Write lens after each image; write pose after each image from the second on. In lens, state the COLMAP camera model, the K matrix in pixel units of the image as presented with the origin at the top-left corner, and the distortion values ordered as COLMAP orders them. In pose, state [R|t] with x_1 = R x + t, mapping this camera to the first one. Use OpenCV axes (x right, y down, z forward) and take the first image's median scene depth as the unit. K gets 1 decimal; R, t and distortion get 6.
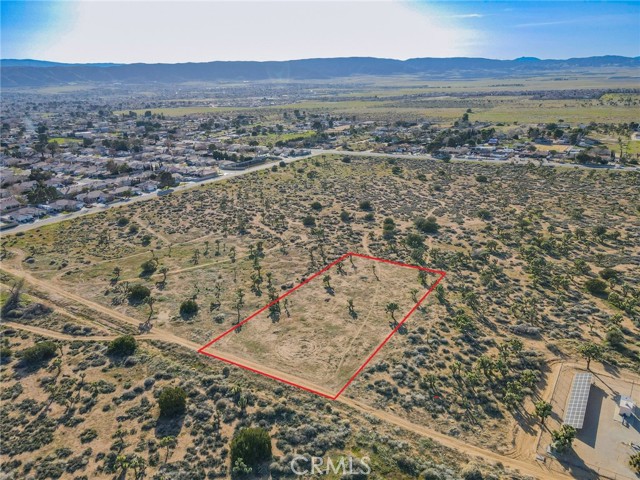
lens RADIAL K [[467.3, 0, 320.0], [0, 467.3, 240.0], [0, 0, 1]] dist [0.003269, 0.027212]
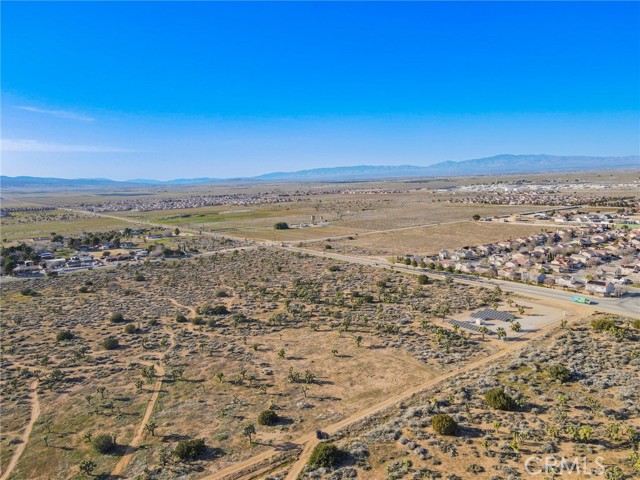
lens RADIAL K [[467.3, 0, 320.0], [0, 467.3, 240.0], [0, 0, 1]] dist [0.003269, 0.027212]
pose [[0.348590, -0.097798, 0.932159, -0.761270], [0.322317, 0.946393, -0.021242, -0.092320], [-0.880112, 0.307856, 0.361425, 0.356865]]
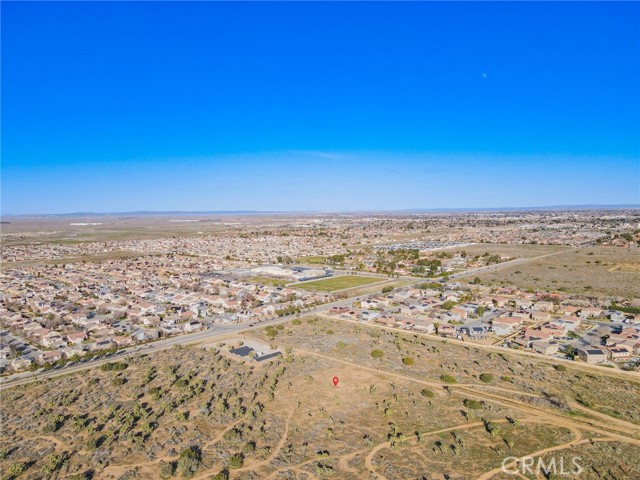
lens RADIAL K [[467.3, 0, 320.0], [0, 467.3, 240.0], [0, 0, 1]] dist [0.003269, 0.027212]
pose [[-0.983913, 0.039173, 0.174298, -0.158788], [0.102111, 0.923894, 0.368774, -0.703616], [-0.146587, 0.380639, -0.913031, 1.684978]]
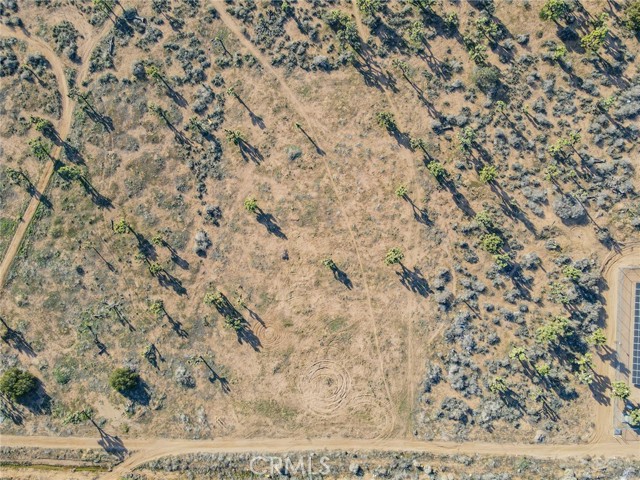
lens RADIAL K [[467.3, 0, 320.0], [0, 467.3, 240.0], [0, 0, 1]] dist [0.003269, 0.027212]
pose [[0.839428, -0.542970, -0.023350, 0.063008], [0.191936, 0.255989, 0.947433, -0.366014], [-0.508450, -0.799783, 0.319100, 0.585805]]
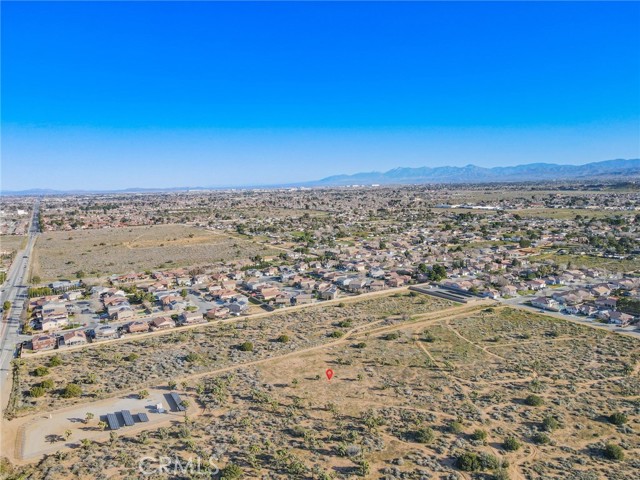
lens RADIAL K [[467.3, 0, 320.0], [0, 467.3, 240.0], [0, 0, 1]] dist [0.003269, 0.027212]
pose [[-0.444743, 0.151170, -0.882809, 0.987464], [-0.247677, 0.926461, 0.283419, -0.527167], [0.860732, 0.344700, -0.374596, 1.026354]]
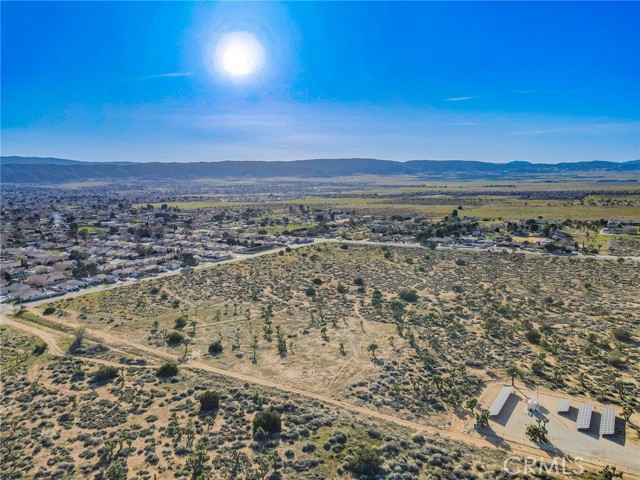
lens RADIAL K [[467.3, 0, 320.0], [0, 467.3, 240.0], [0, 0, 1]] dist [0.003269, 0.027212]
pose [[0.999887, 0.013397, -0.006866, 0.007911], [-0.014491, 0.980106, -0.197947, 0.075988], [0.004078, 0.198024, 0.980189, -0.229933]]
